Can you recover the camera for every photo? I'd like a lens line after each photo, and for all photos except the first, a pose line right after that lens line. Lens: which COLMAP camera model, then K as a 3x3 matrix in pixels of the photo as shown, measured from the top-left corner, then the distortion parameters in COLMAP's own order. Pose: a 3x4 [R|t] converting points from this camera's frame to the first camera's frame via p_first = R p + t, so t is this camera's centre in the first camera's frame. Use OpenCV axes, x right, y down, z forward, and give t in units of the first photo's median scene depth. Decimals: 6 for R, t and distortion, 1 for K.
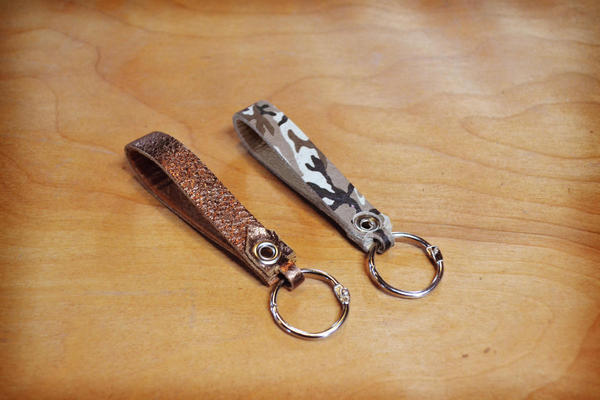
lens RADIAL K [[858.0, 0, 300.0], [0, 858.0, 200.0], [0, 0, 1]] dist [-0.008957, -0.039796]
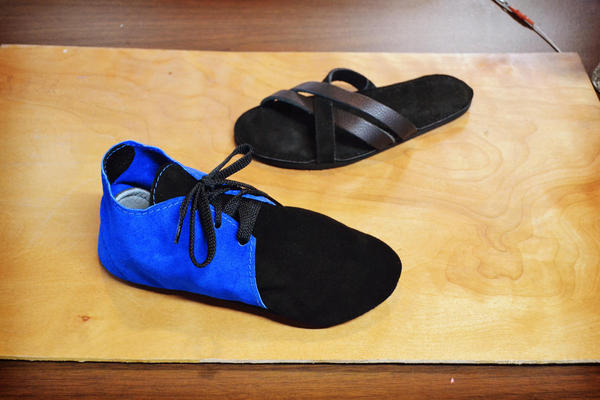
lens RADIAL K [[708.2, 0, 300.0], [0, 708.2, 200.0], [0, 0, 1]] dist [-0.033318, -0.028228]
pose [[0.998269, 0.040801, -0.042365, 0.016540], [-0.040567, 0.999157, 0.006375, 0.032399], [0.042589, -0.004645, 0.999082, -0.816905]]
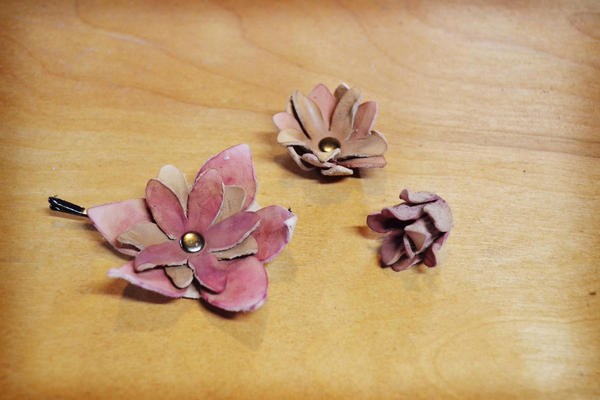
lens RADIAL K [[925.1, 0, 300.0], [0, 925.1, 200.0], [0, 0, 1]] dist [-0.007253, 0.061985]
pose [[0.999610, 0.027937, -0.000364, -0.070218], [-0.027889, 0.998486, 0.047404, 0.051470], [0.001688, -0.047376, 0.998876, 0.117890]]
